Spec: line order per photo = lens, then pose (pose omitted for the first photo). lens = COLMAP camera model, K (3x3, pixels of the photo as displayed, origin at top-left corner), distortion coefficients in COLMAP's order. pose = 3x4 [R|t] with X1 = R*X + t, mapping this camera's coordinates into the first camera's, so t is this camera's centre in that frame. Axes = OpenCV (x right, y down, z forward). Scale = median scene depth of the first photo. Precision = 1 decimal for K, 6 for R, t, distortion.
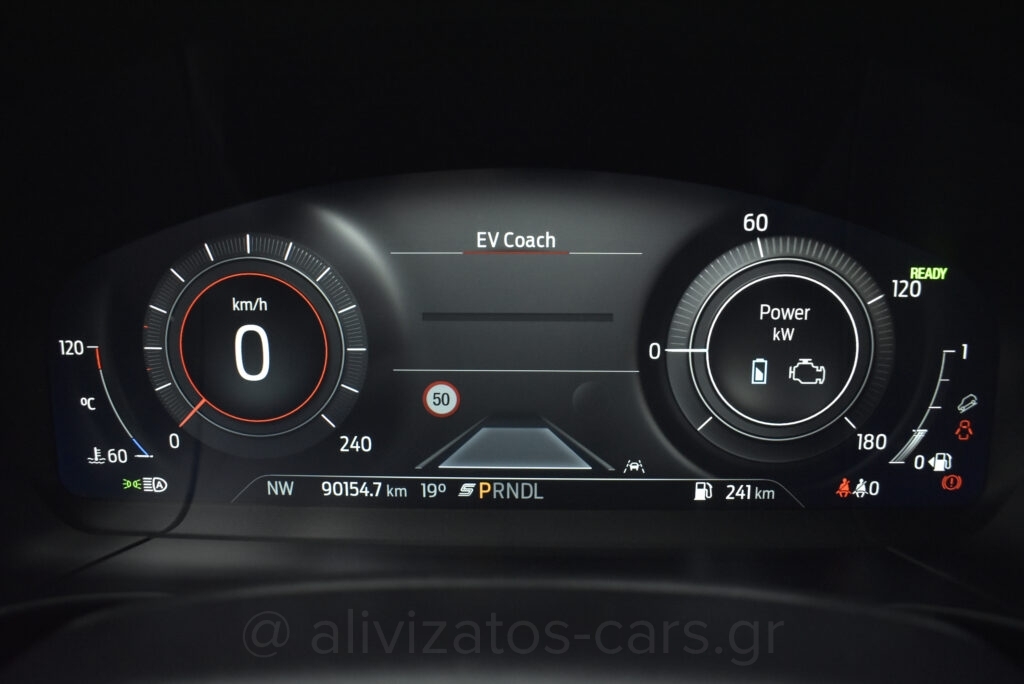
lens RADIAL K [[798.9, 0, 510.6], [0, 798.9, 336.0], [0, 0, 1]] dist [-0.091194, -0.001366]
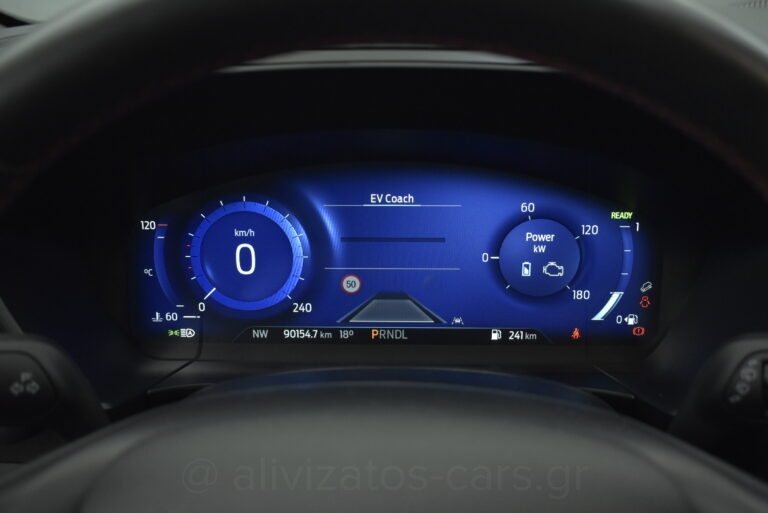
lens RADIAL K [[875.4, 0, 387.7], [0, 875.4, 256.9], [0, 0, 1]] dist [-0.064410, 0.000000]
pose [[0.999994, -0.002232, 0.002454, -0.008229], [0.002010, 0.996207, 0.086988, -0.154963], [-0.002638, -0.086983, 0.996206, -0.974256]]
